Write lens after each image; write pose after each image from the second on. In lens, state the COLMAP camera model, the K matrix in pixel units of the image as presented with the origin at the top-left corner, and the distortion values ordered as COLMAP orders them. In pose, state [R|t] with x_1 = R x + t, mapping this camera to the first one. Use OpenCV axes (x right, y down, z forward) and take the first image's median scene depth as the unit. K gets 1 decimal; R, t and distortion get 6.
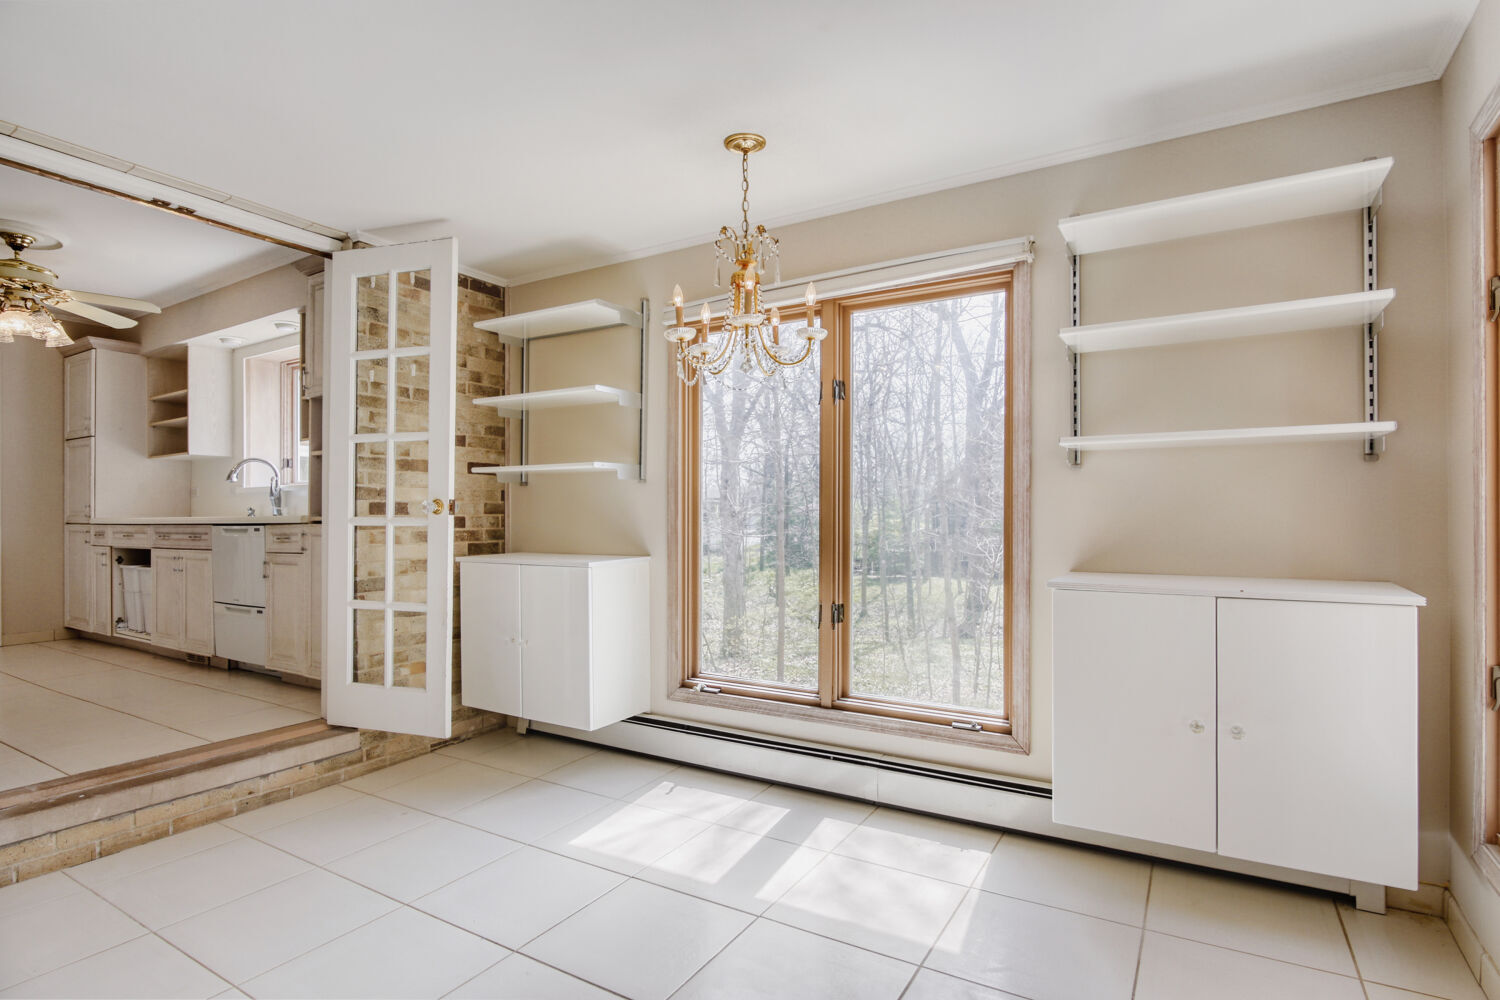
lens RADIAL K [[733.0, 0, 741.3], [0, 733.0, 509.3], [0, 0, 1]] dist [-0.000173, -0.001098]
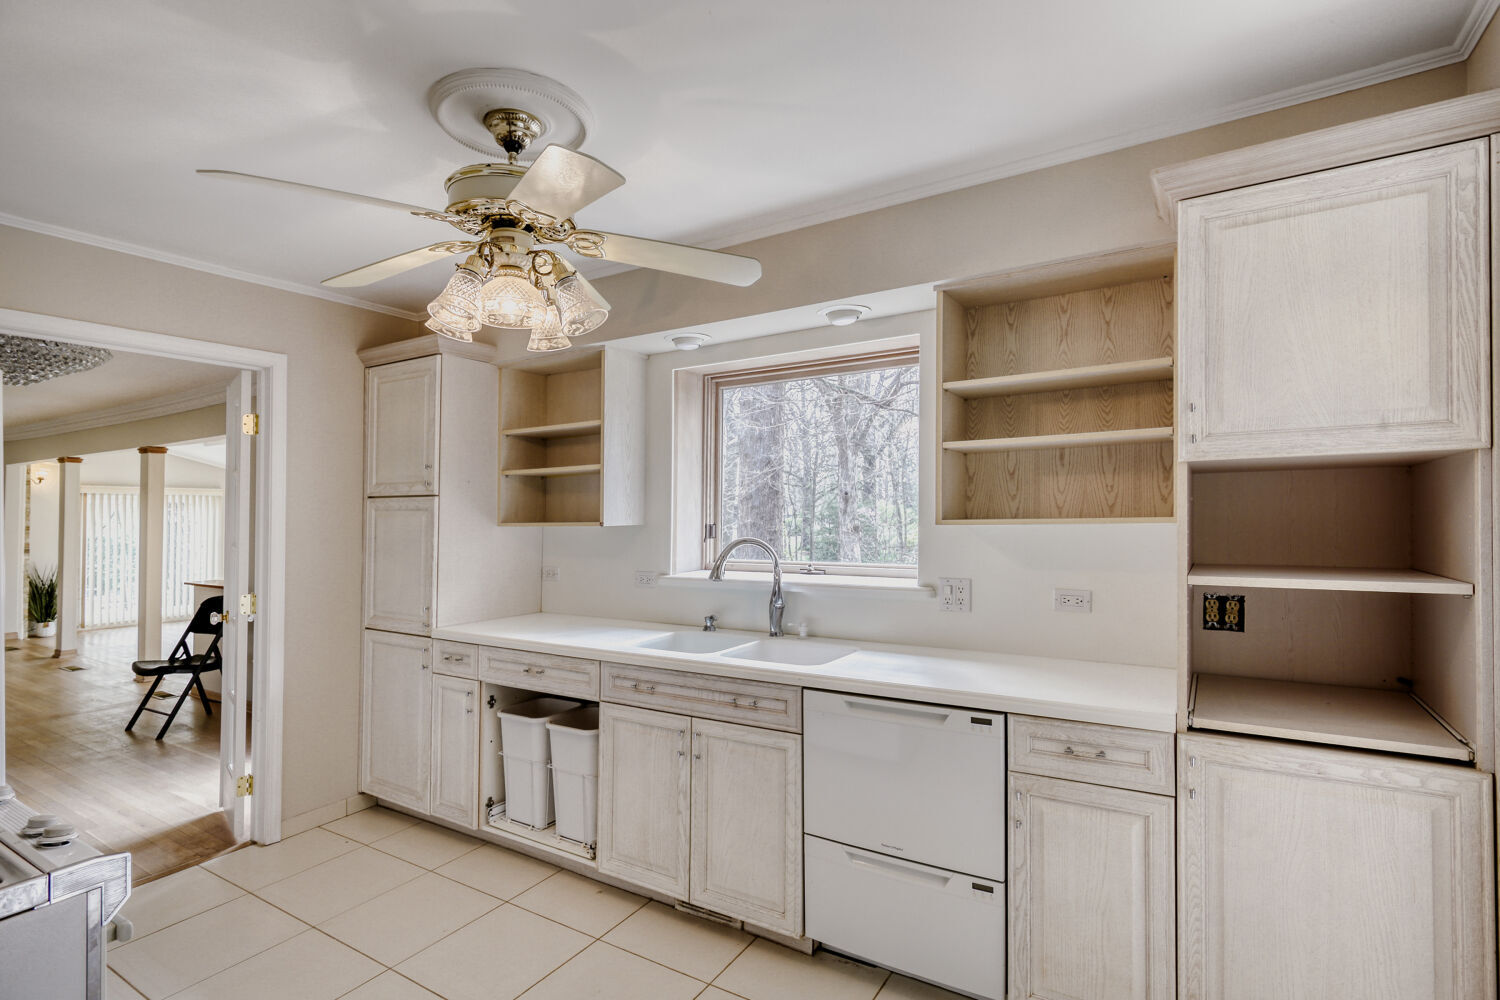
lens RADIAL K [[733.0, 0, 760.2], [0, 733.0, 491.5], [0, 0, 1]] dist [-0.000173, -0.001098]
pose [[0.999987, -0.003450, -0.003746, -0.612945], [0.003334, 0.999530, -0.030475, -0.083563], [0.003849, 0.030462, 0.999529, 0.384119]]
